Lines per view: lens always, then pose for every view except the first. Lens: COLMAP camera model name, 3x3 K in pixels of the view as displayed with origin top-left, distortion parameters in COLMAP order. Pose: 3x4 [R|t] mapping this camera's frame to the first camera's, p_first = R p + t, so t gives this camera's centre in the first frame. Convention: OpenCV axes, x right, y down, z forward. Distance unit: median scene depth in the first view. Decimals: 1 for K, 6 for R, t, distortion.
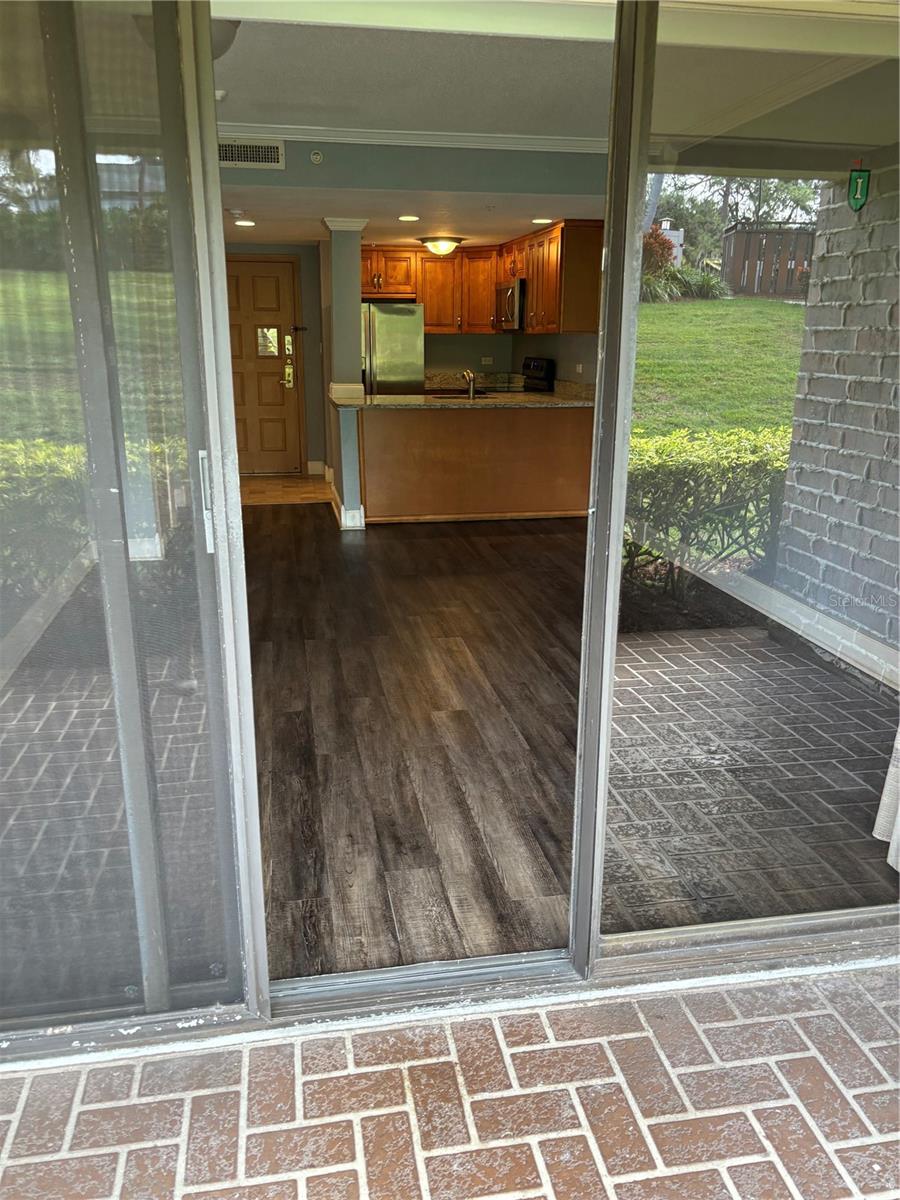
lens RADIAL K [[903.9, 0, 450.0], [0, 903.9, 600.0], [0, 0, 1]] dist [0.035179, -0.027388]
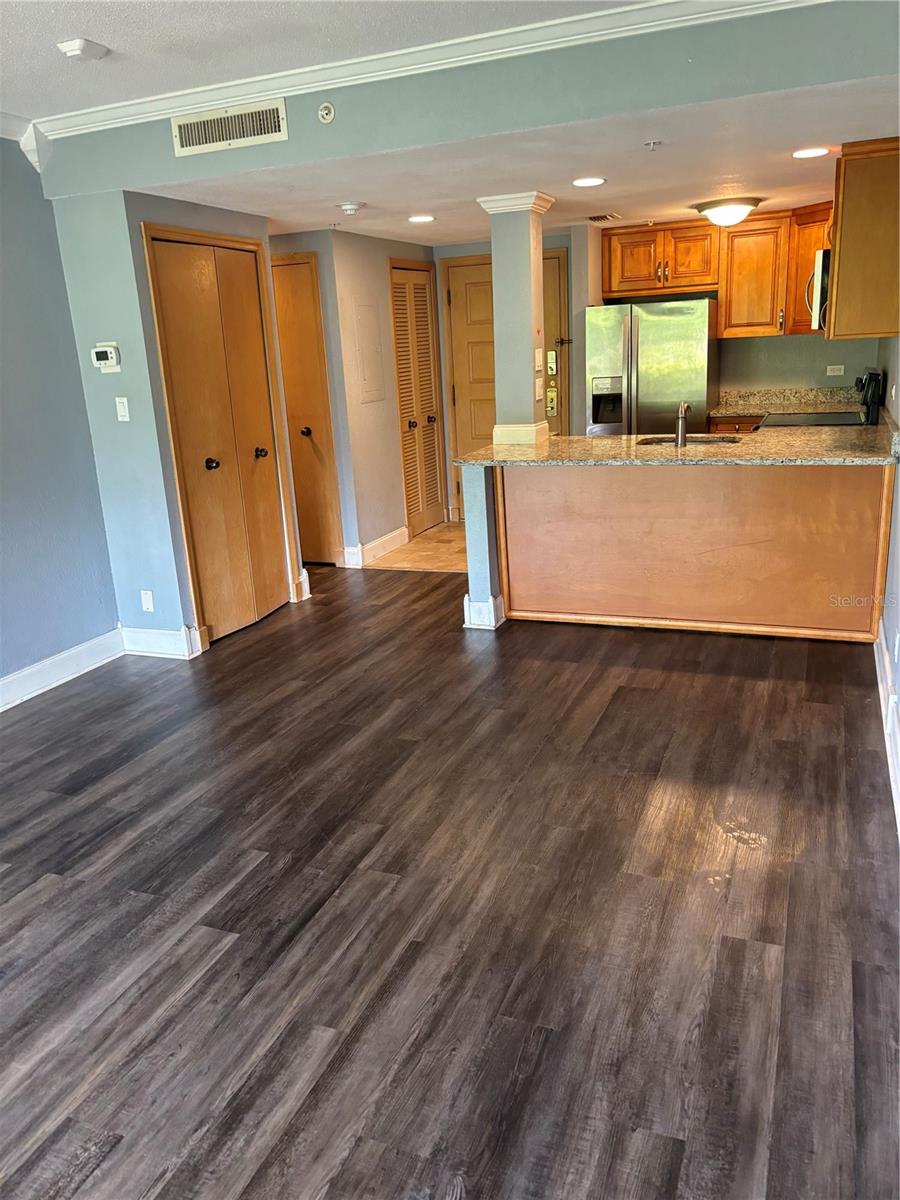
lens RADIAL K [[903.9, 0, 450.0], [0, 903.9, 600.0], [0, 0, 1]] dist [0.035179, -0.027388]
pose [[0.845174, 0.098800, -0.525280, 0.309126], [-0.094939, 0.994889, 0.034373, -0.152751], [0.525992, 0.020818, 0.850235, 0.461815]]
